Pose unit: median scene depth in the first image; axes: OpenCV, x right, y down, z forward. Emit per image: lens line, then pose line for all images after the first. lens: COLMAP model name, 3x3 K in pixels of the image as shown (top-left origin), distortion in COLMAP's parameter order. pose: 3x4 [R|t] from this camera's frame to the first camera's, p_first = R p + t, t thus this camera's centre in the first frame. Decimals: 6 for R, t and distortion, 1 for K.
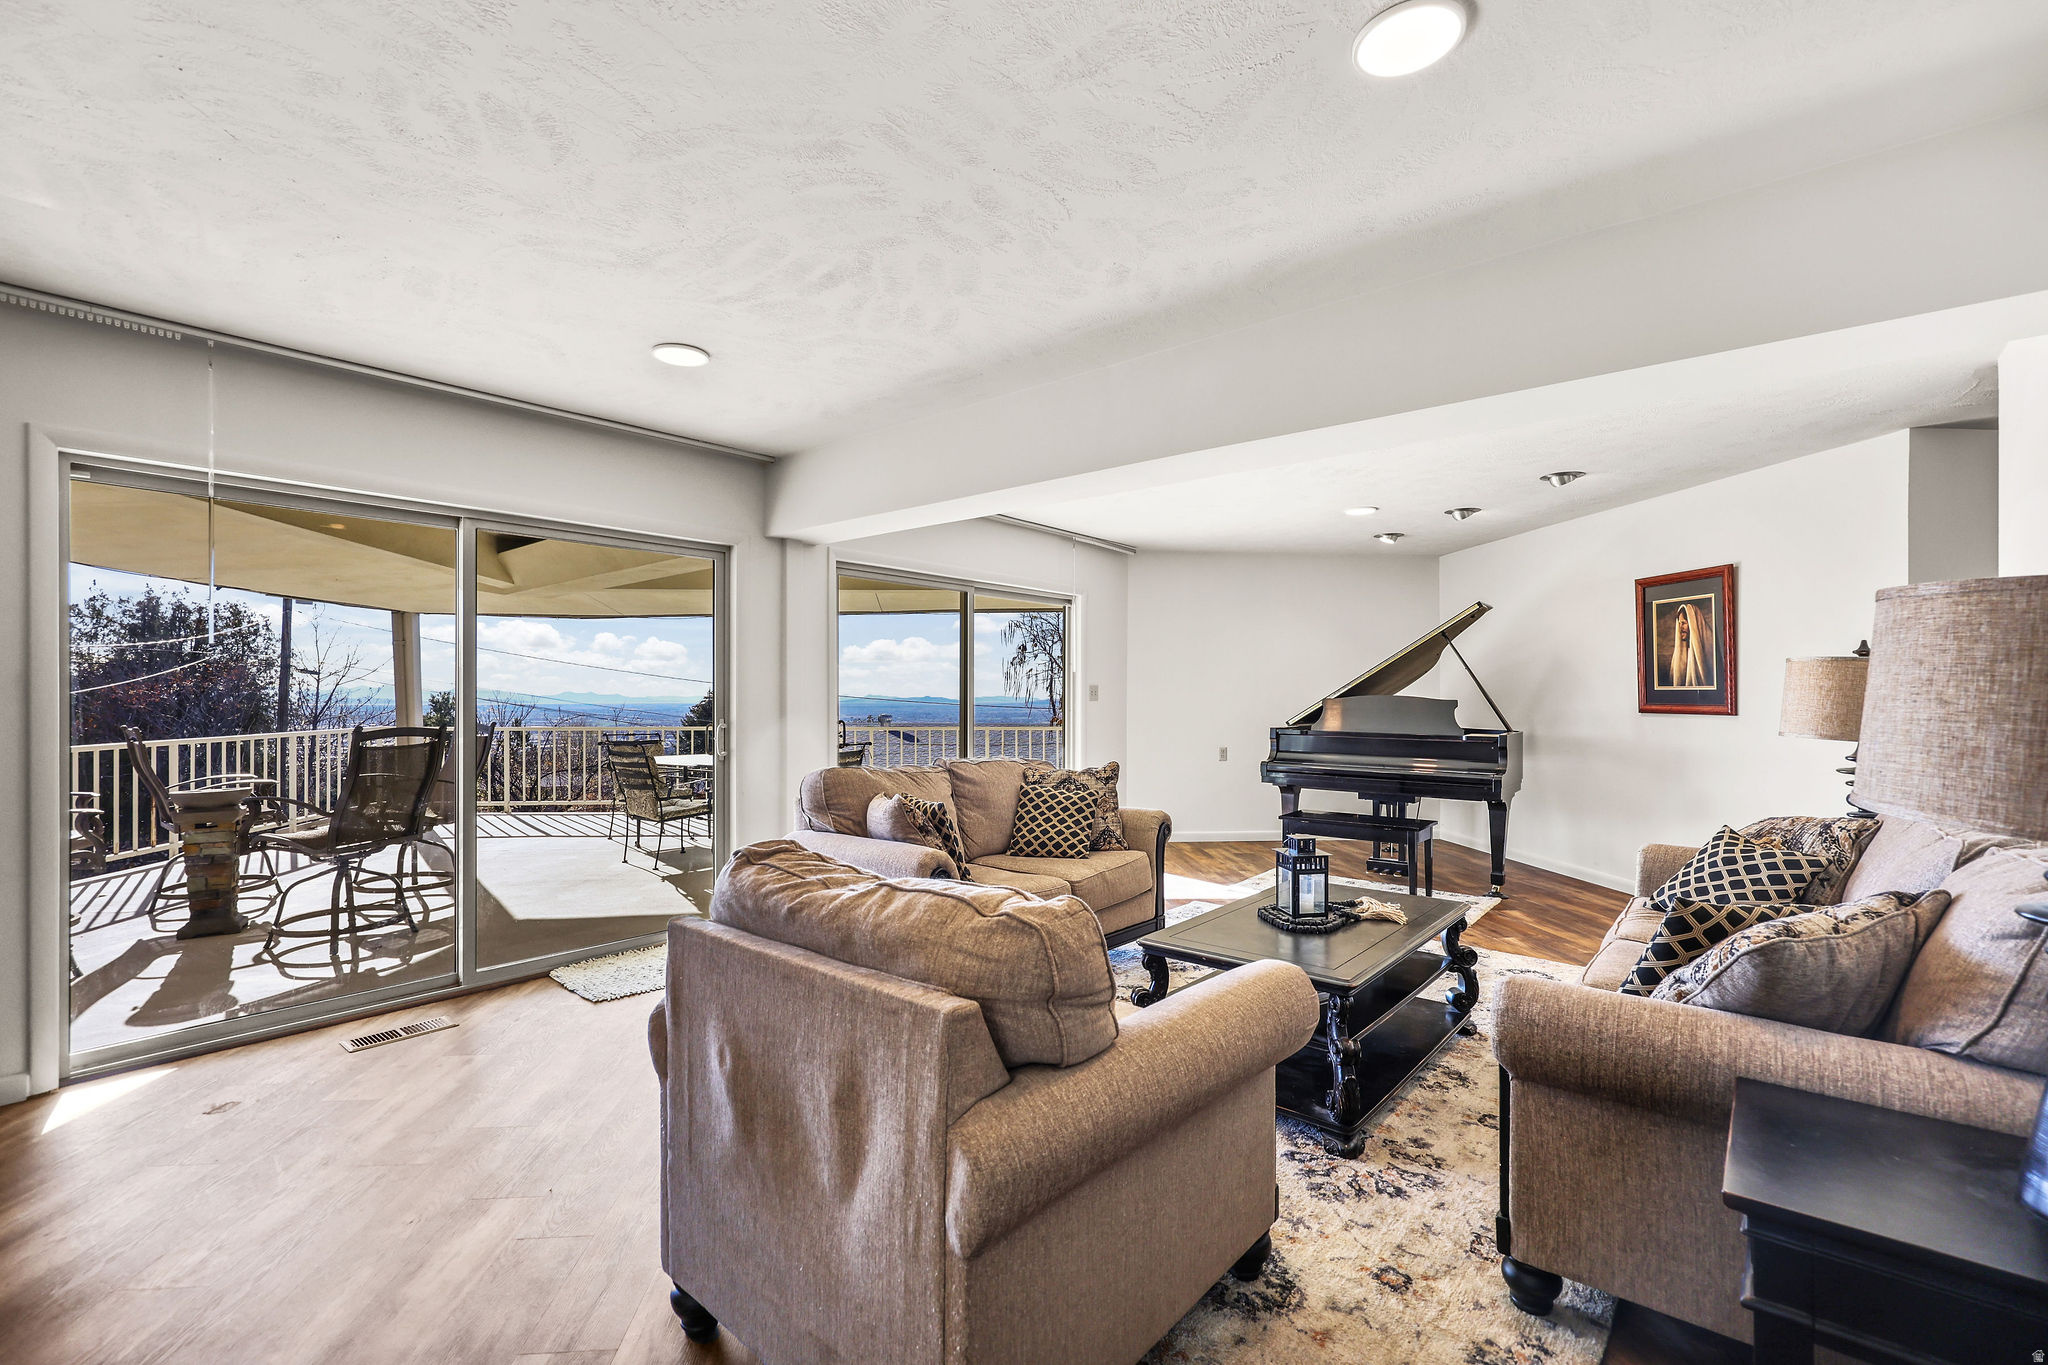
lens RADIAL K [[882.2, 0, 1024.0], [0, 882.2, 682.5], [0, 0, 1]] dist [-0.000481, -0.000053]
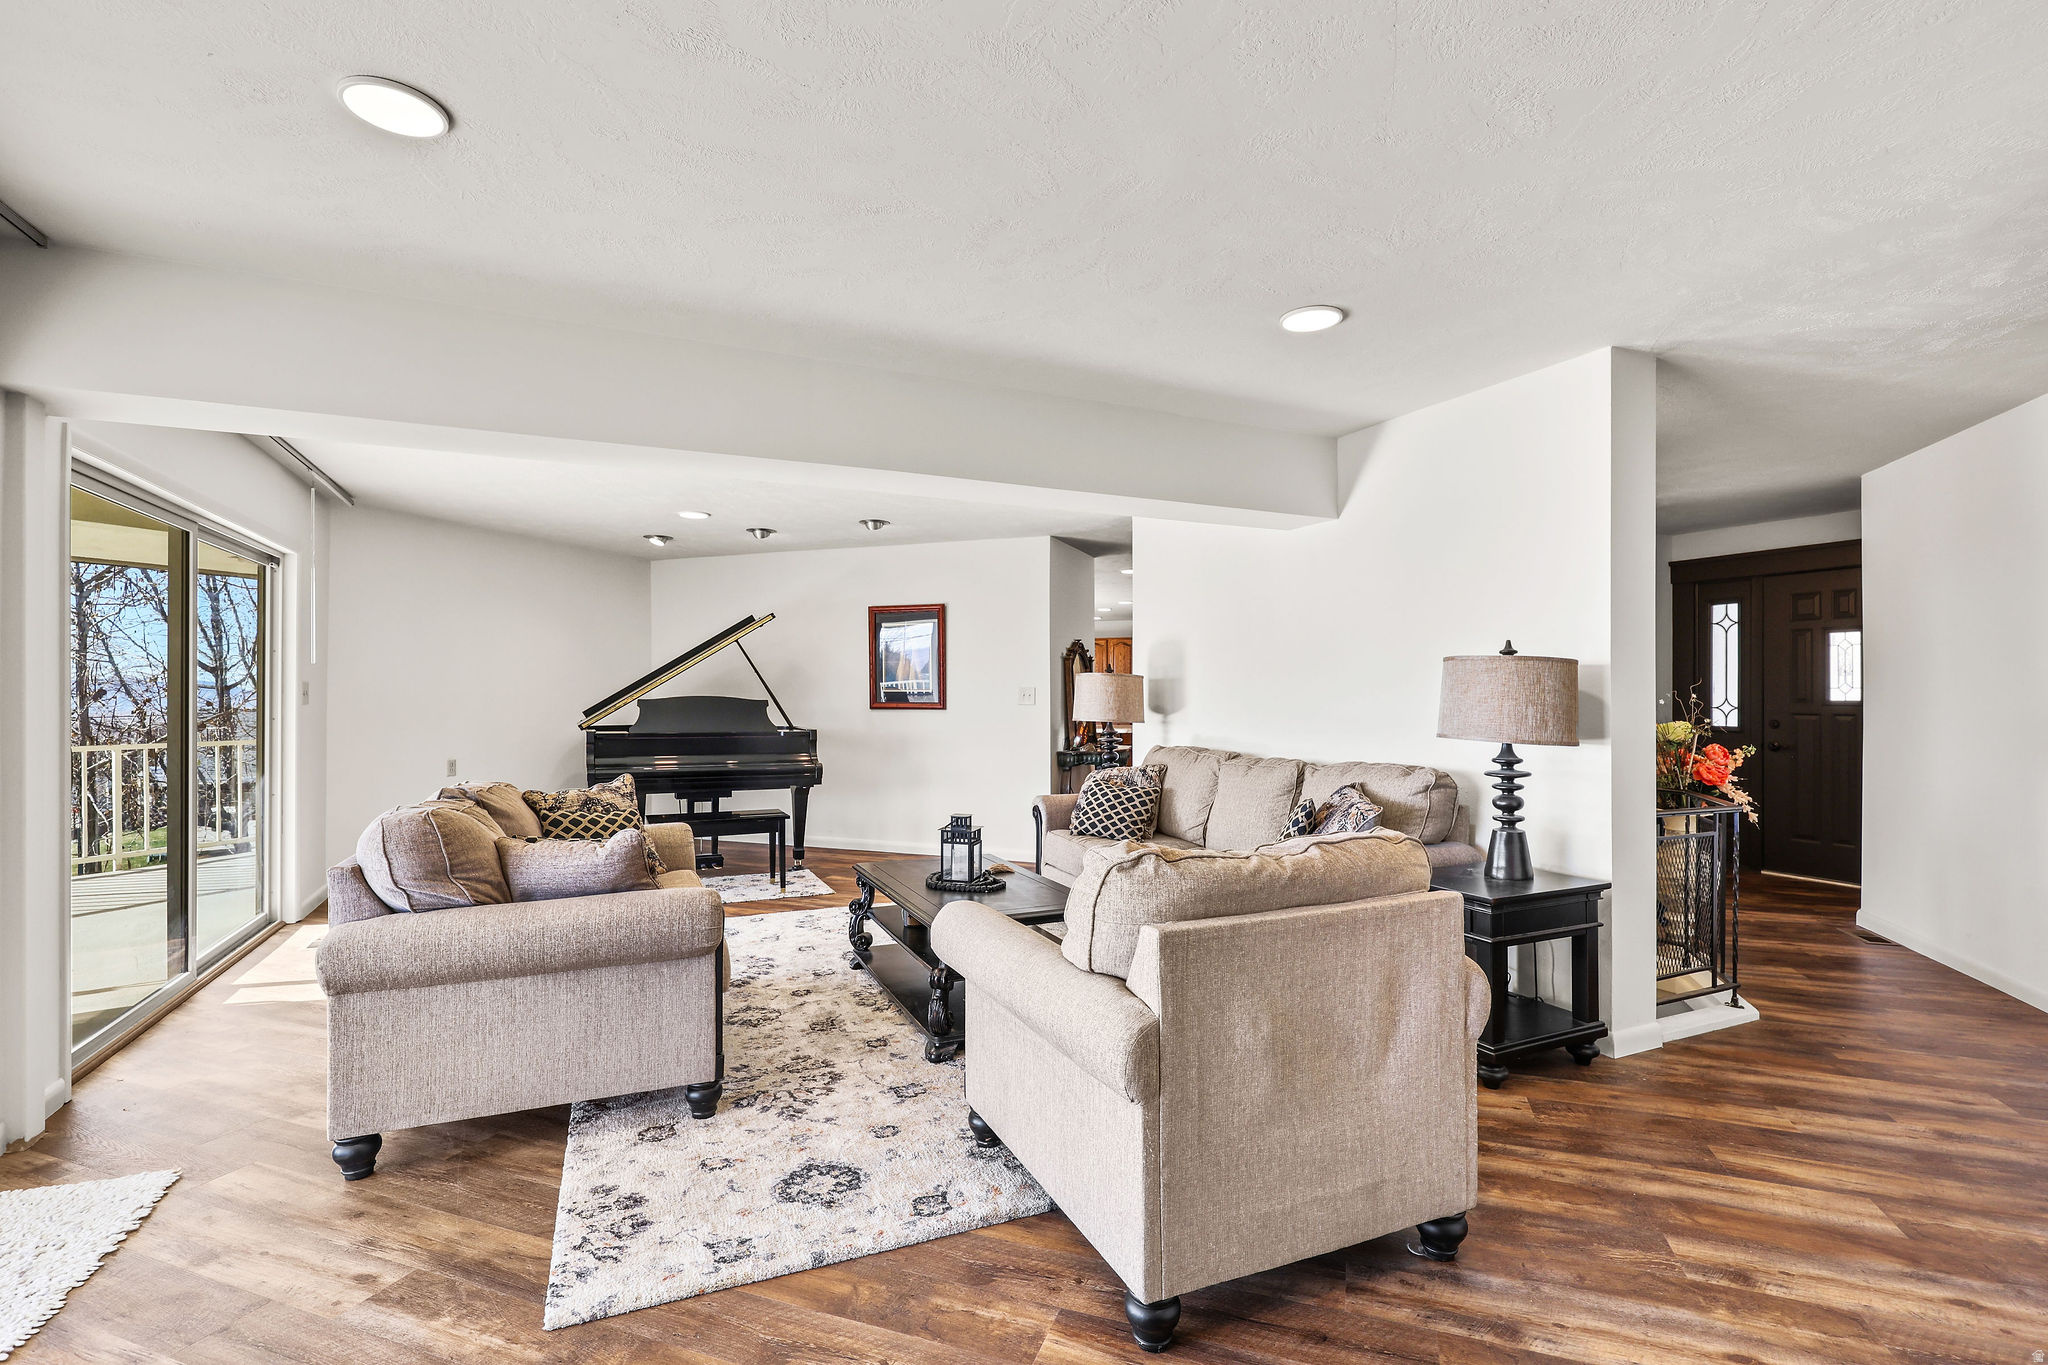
lens RADIAL K [[905.0, 0, 1020.0], [0, 905.0, 691.2], [0, 0, 1]] dist [0.000244, 0.000184]
pose [[0.444580, 0.002955, 0.895734, -0.409093], [-0.012674, 0.999915, 0.002992, 0.000823], [-0.895649, -0.012683, 0.444580, 0.210391]]
